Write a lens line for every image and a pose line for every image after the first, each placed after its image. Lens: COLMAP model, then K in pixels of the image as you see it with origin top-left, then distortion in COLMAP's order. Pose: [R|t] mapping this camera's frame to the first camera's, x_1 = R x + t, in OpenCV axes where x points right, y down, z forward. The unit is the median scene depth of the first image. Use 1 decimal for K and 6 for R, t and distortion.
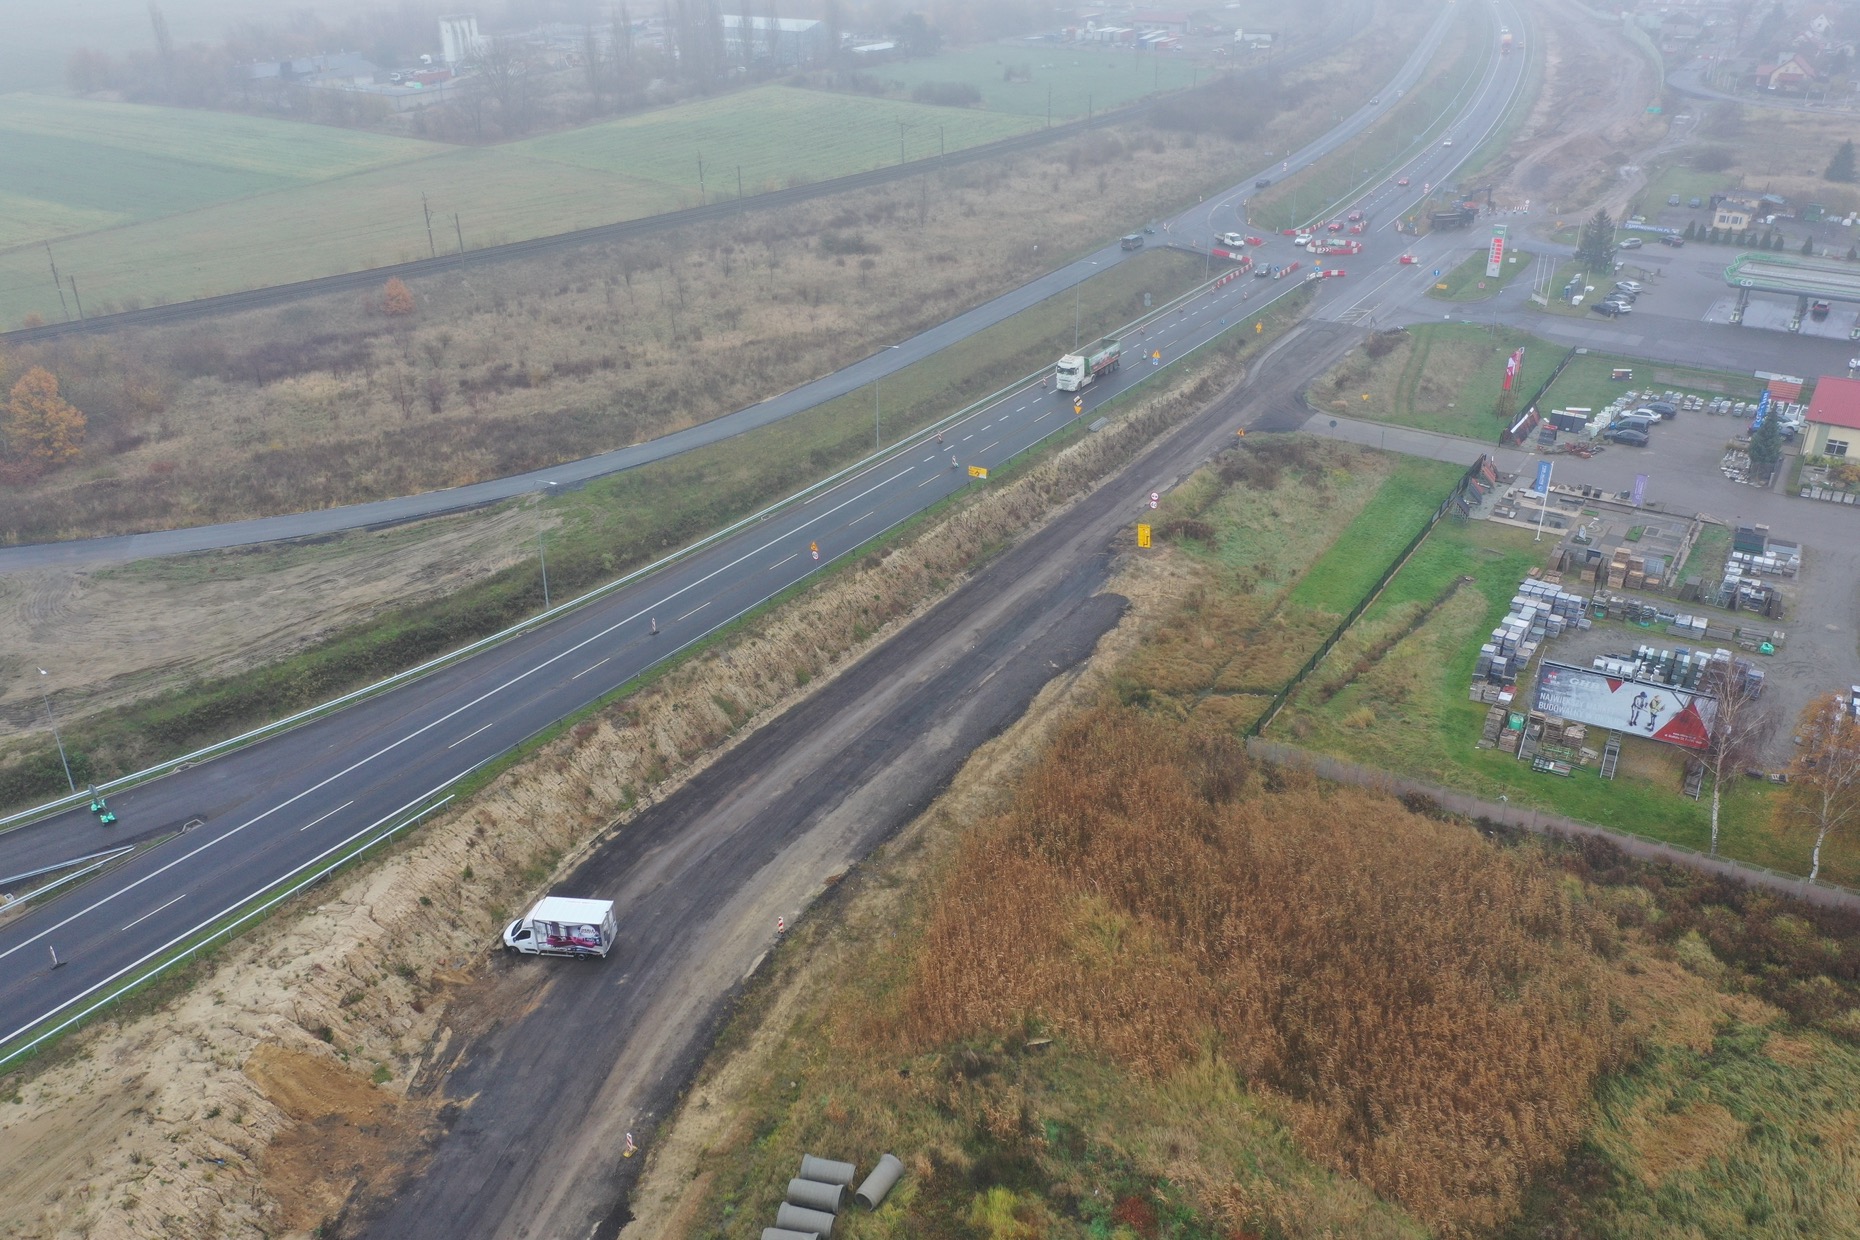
lens RADIAL K [[1475.9, 0, 930.4], [0, 1475.9, 615.3], [0, 0, 1]] dist [-0.003450, -0.004383]
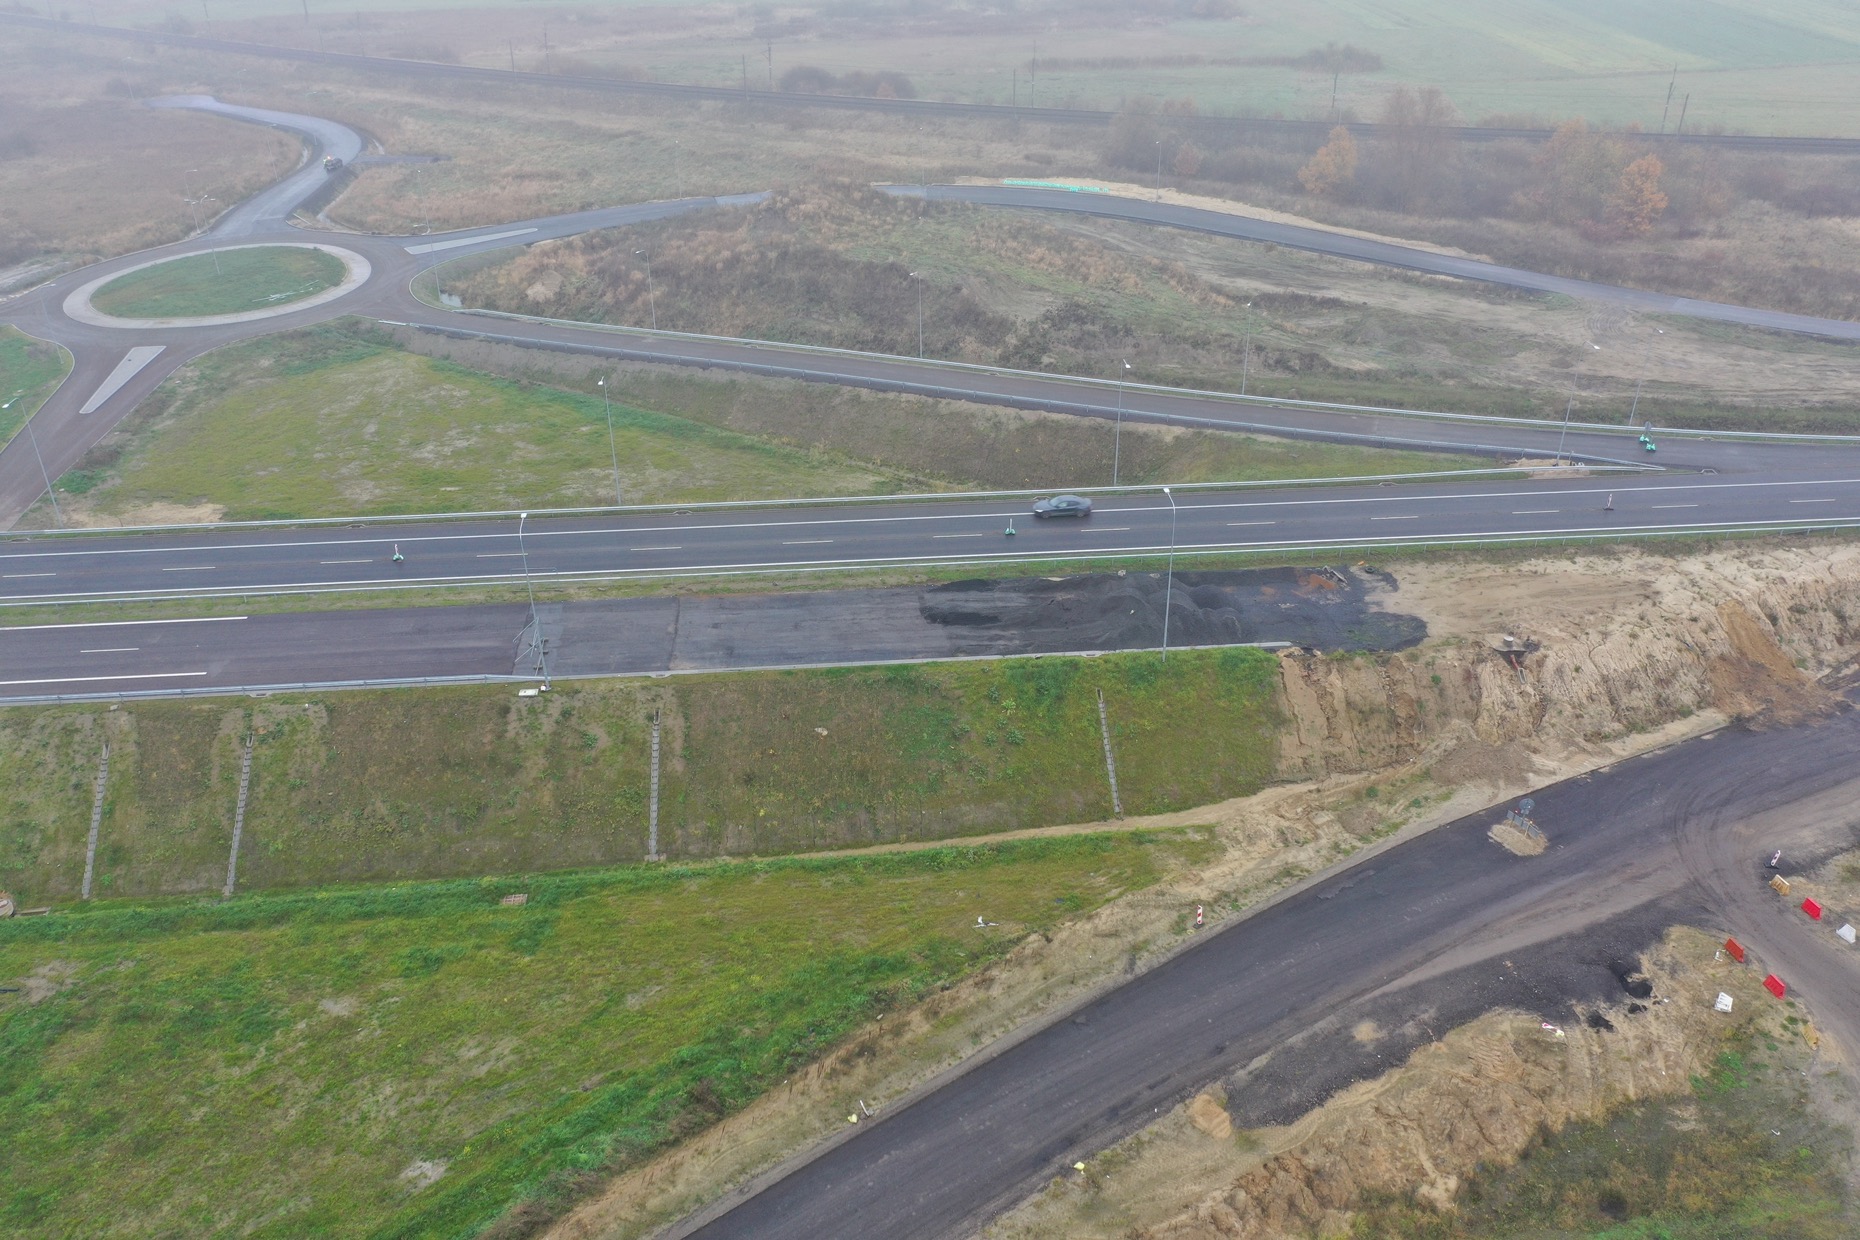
lens RADIAL K [[1475.9, 0, 930.4], [0, 1475.9, 615.3], [0, 0, 1]] dist [-0.003450, -0.004383]
pose [[0.612692, 0.397195, -0.683261, 0.028773], [-0.348498, 0.911725, 0.217502, 0.168877], [0.709336, 0.104853, 0.697028, -0.336593]]
